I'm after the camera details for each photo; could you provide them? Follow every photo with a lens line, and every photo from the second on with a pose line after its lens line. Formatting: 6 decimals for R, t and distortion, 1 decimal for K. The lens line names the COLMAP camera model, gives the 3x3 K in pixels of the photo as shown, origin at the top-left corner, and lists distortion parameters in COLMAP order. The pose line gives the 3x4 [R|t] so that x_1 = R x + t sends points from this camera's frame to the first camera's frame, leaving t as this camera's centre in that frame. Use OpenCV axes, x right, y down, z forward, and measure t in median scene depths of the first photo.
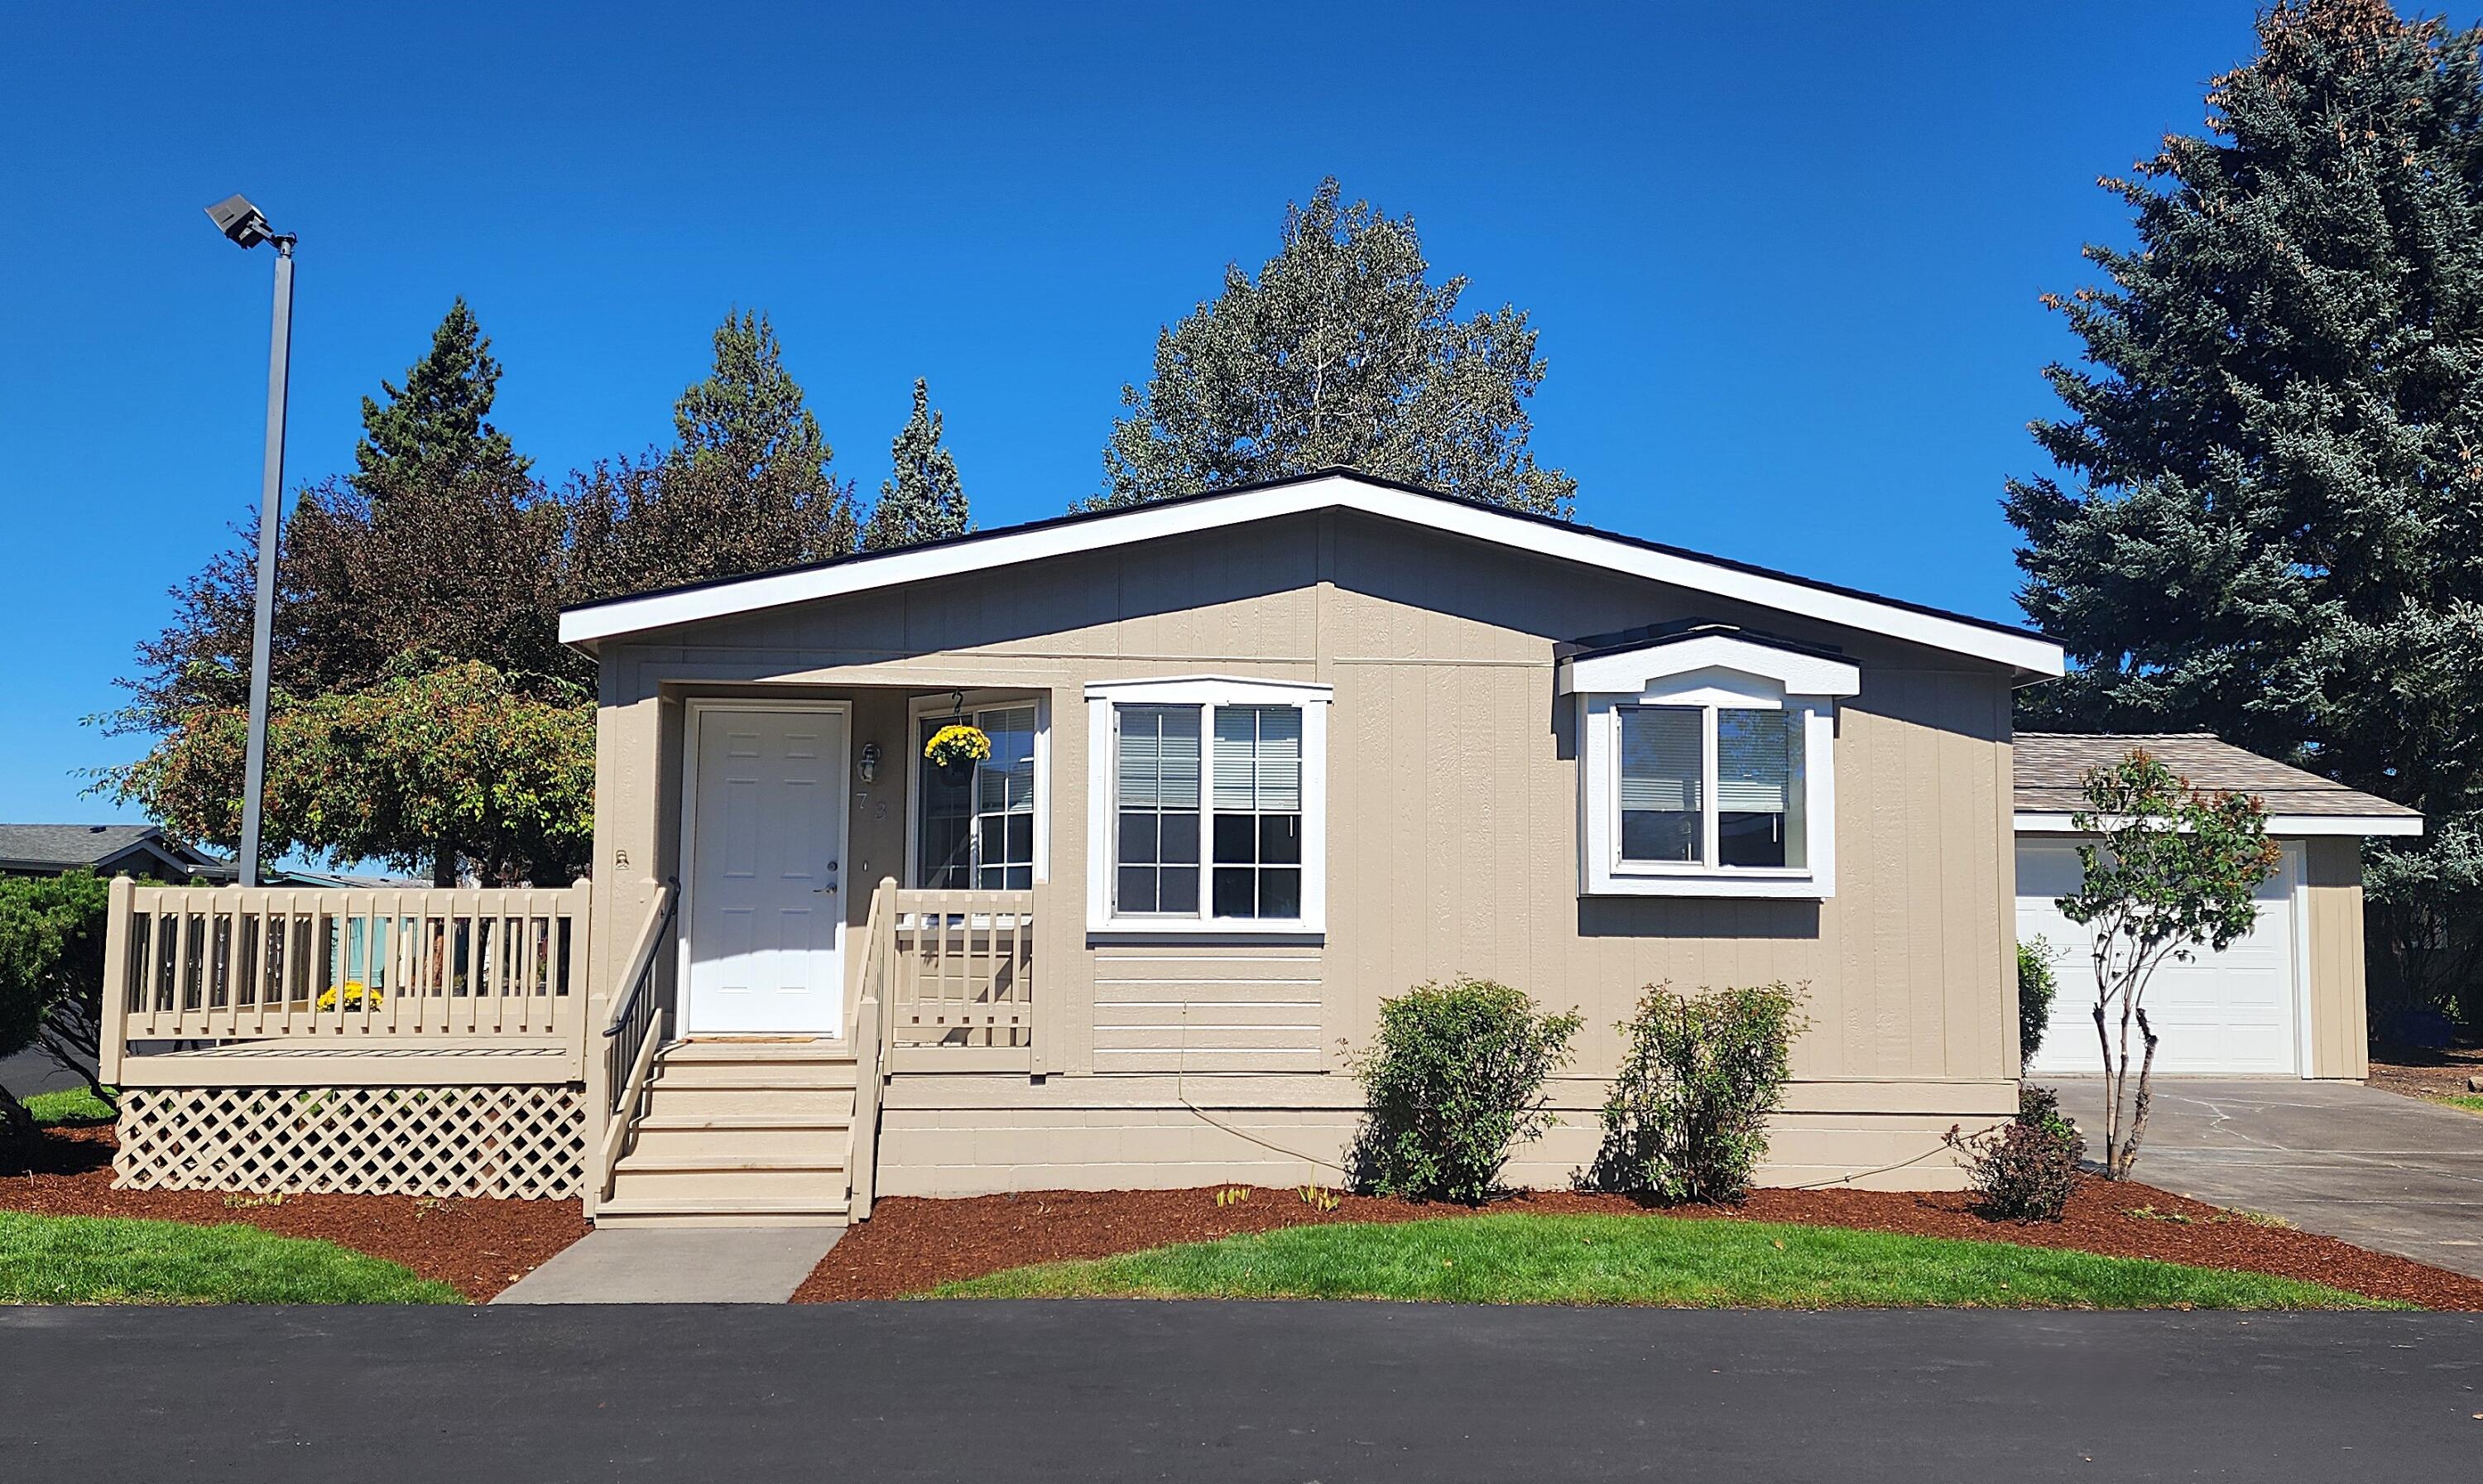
lens RADIAL K [[2217.9, 0, 1247.4], [0, 2217.9, 648.7], [0, 0, 1]] dist [0.108662, -0.282660]
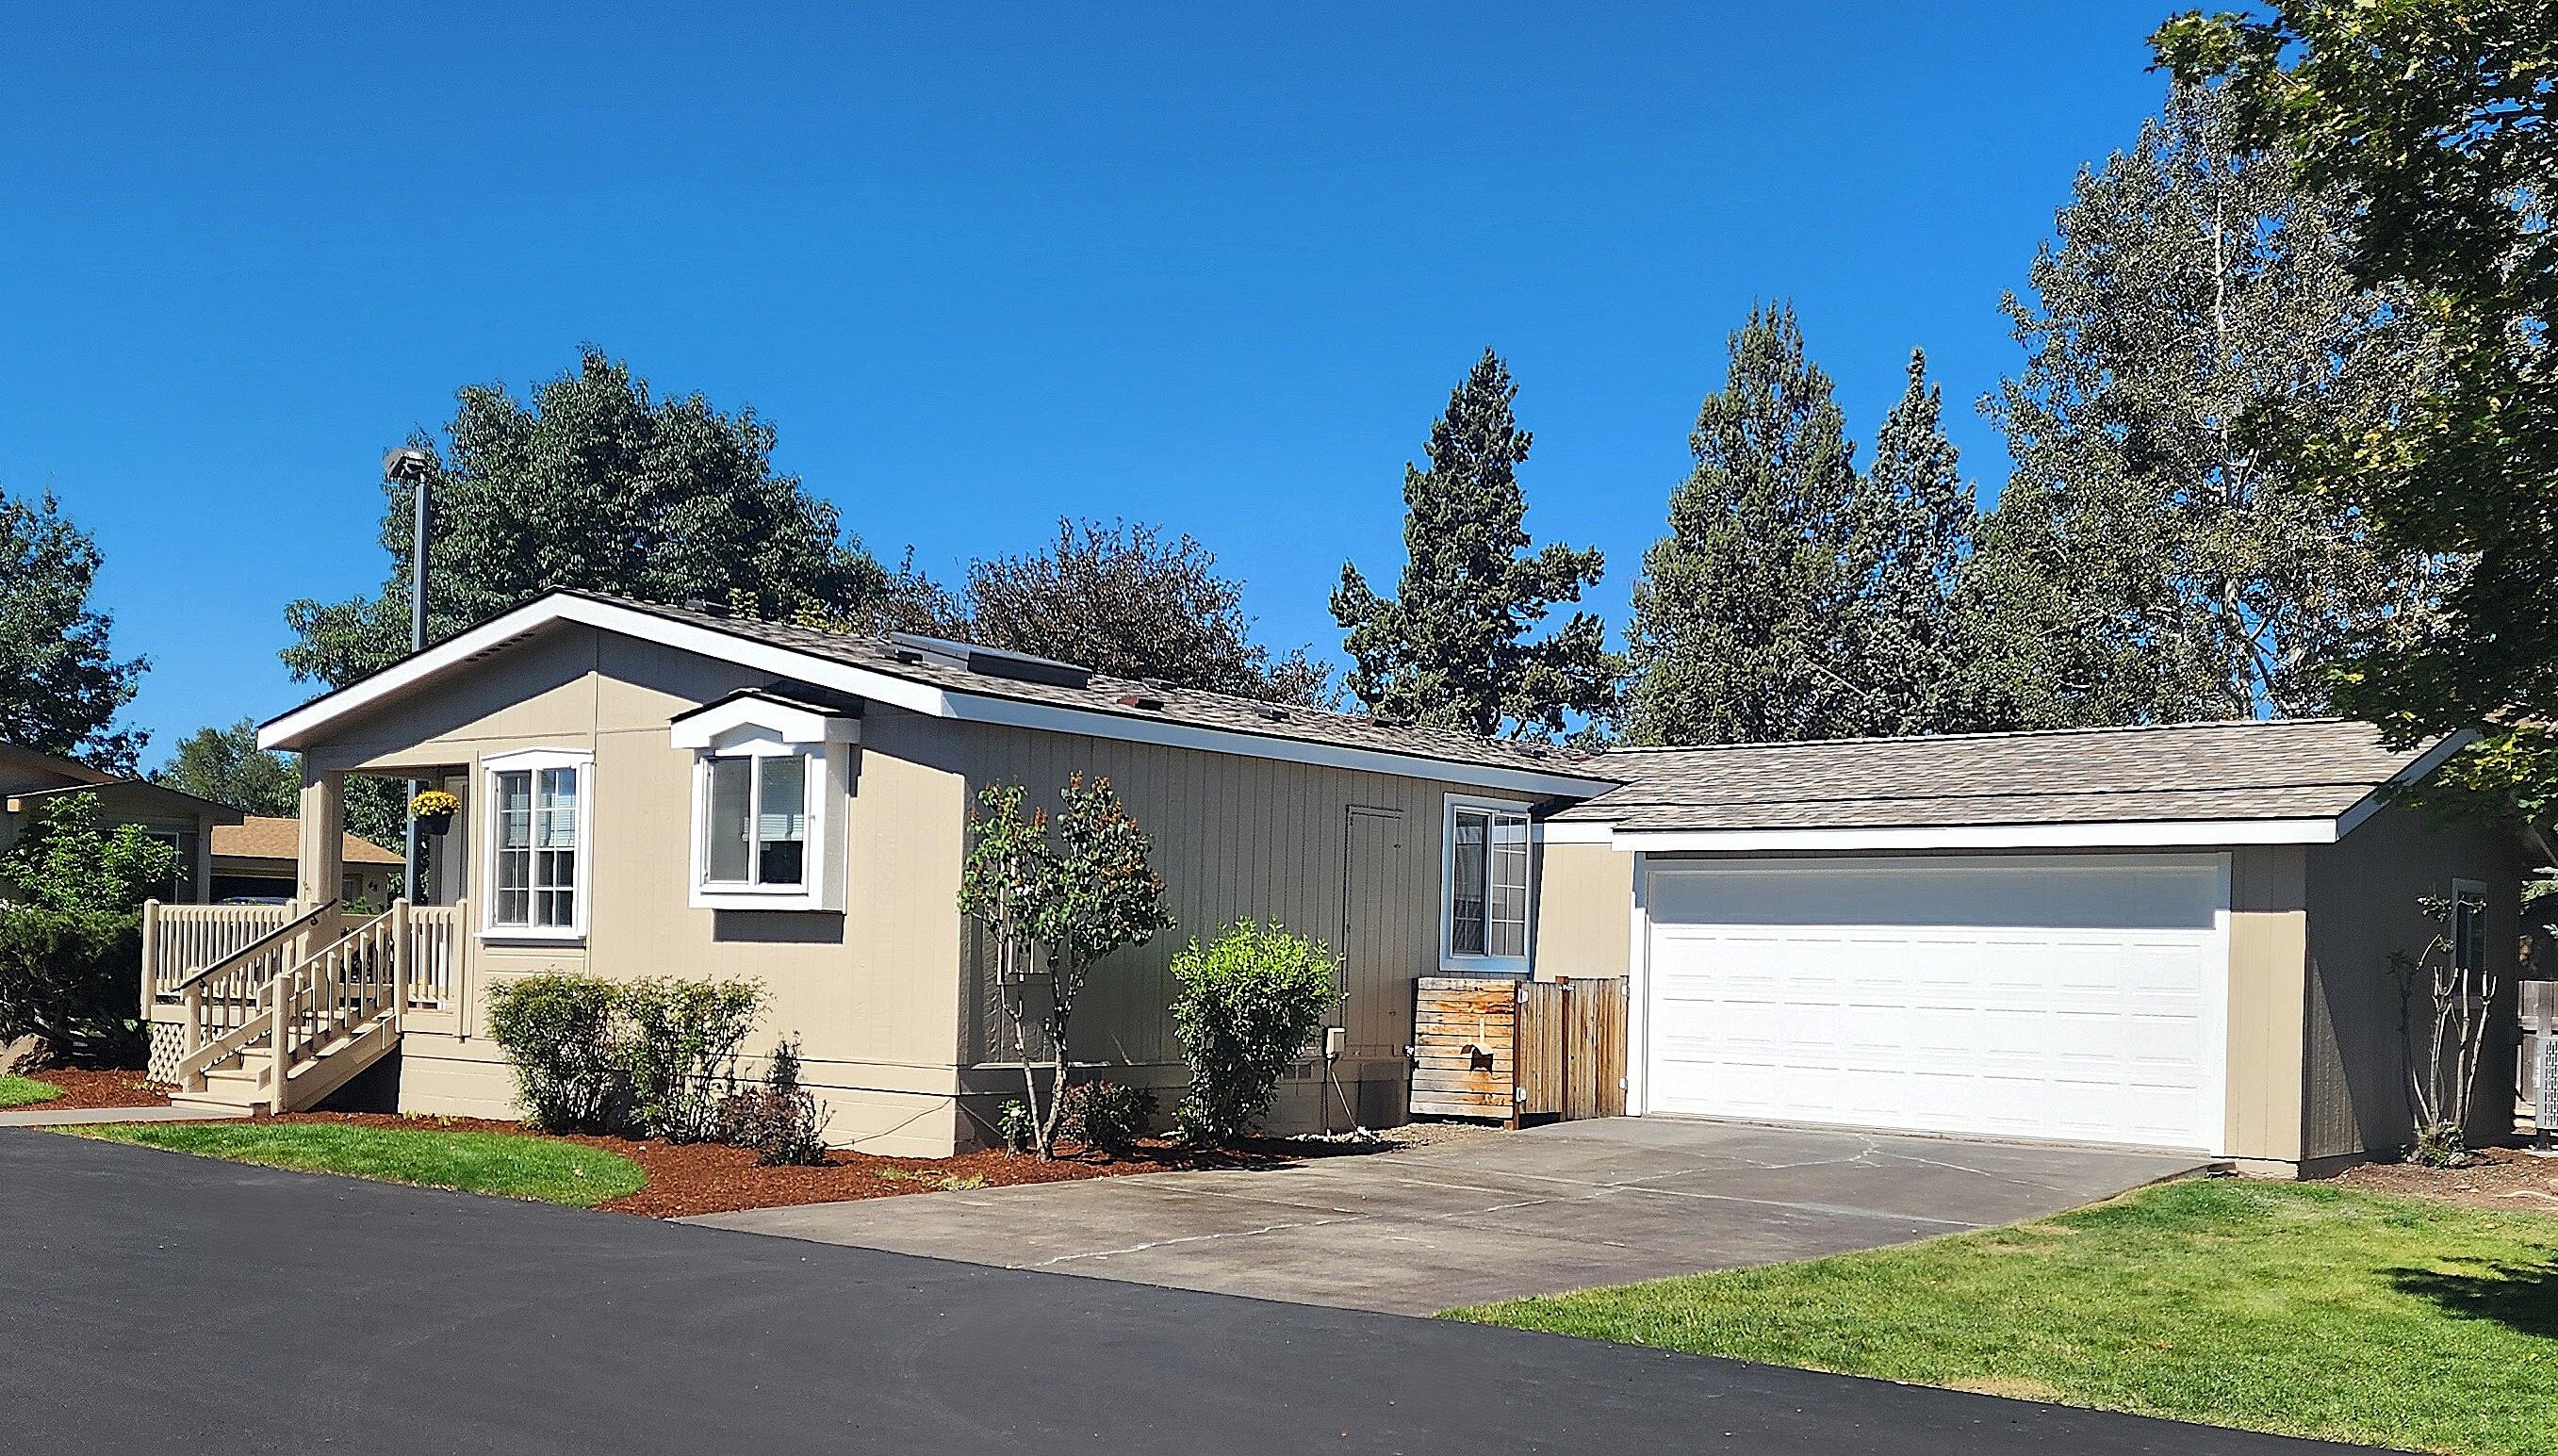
lens RADIAL K [[2761.7, 0, 1277.6], [0, 2761.7, 798.0], [0, 0, 1]] dist [0.157613, 0.003564]
pose [[0.657150, -0.030352, -0.753148, 1.564672], [0.072507, 0.997101, 0.023082, 0.036010], [0.750264, -0.069777, 0.657446, 0.218751]]
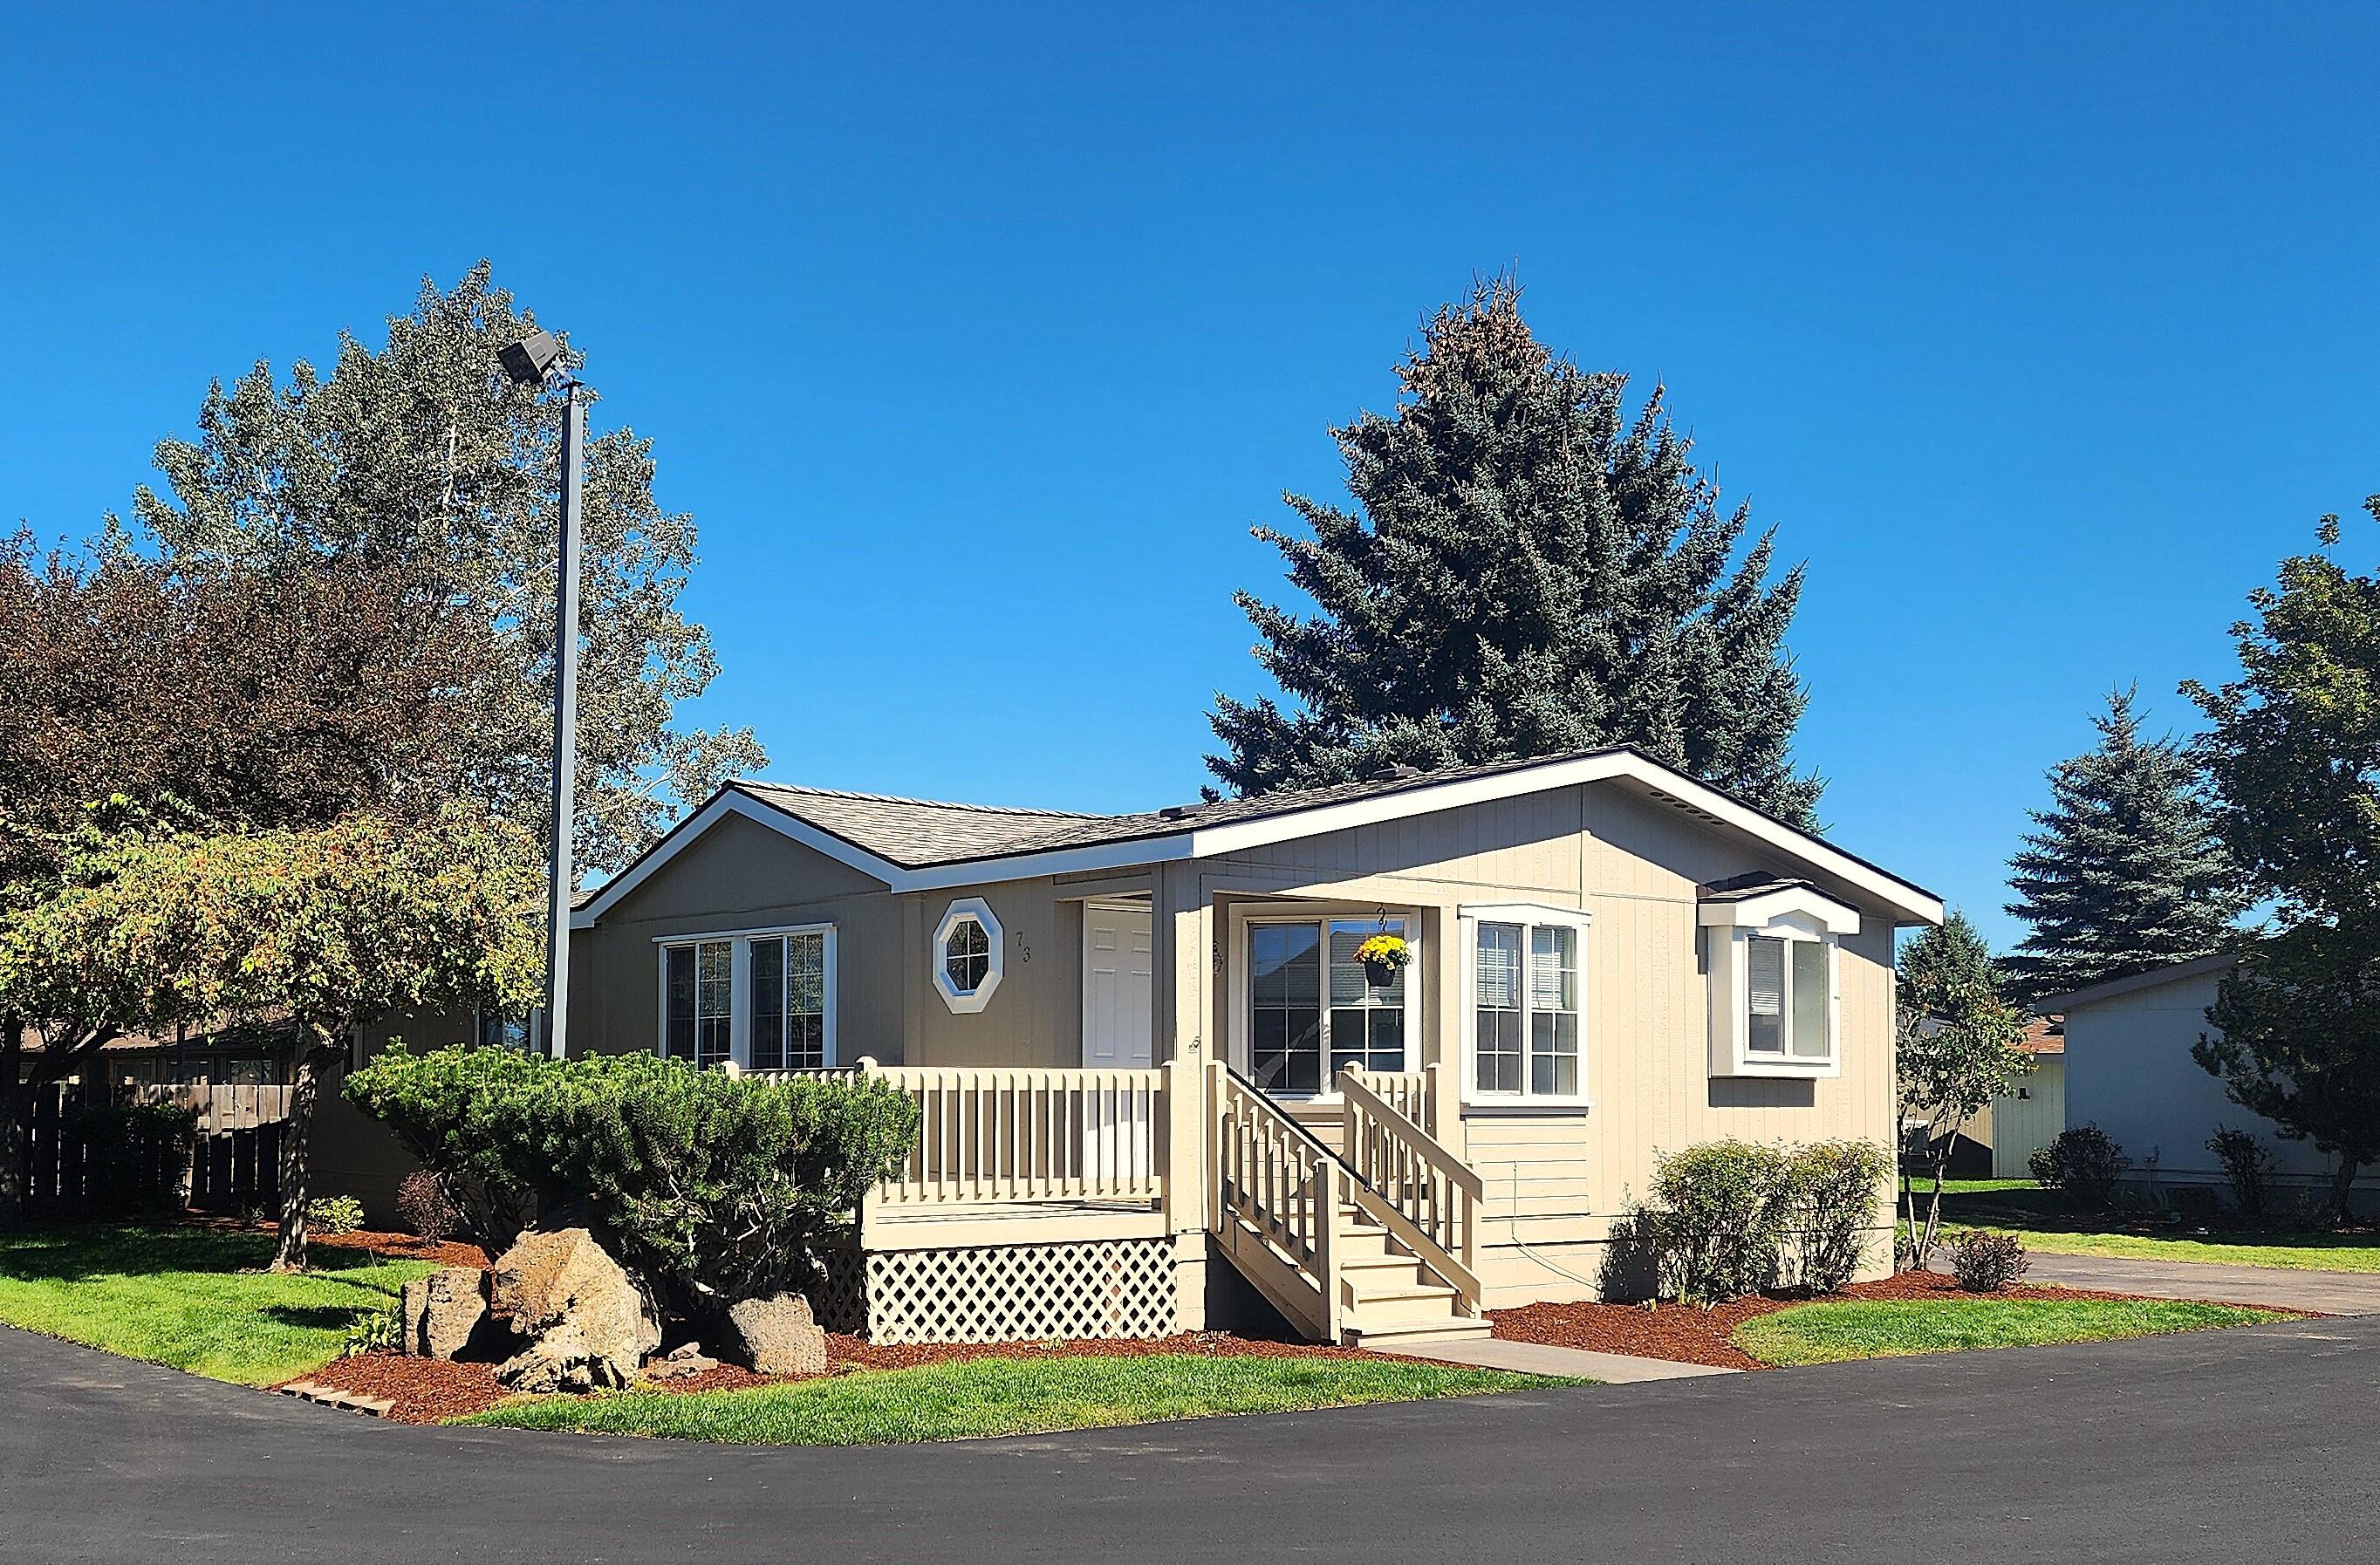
lens RADIAL K [[2452.8, 0, 1190.0], [0, 2452.8, 782.5], [0, 0, 1]] dist [-0.067847, 0.001987]
pose [[0.834175, 0.069235, 0.547137, -0.939785], [-0.068299, 0.997420, -0.022084, -0.011249], [-0.547254, -0.018947, 0.836752, -0.050271]]
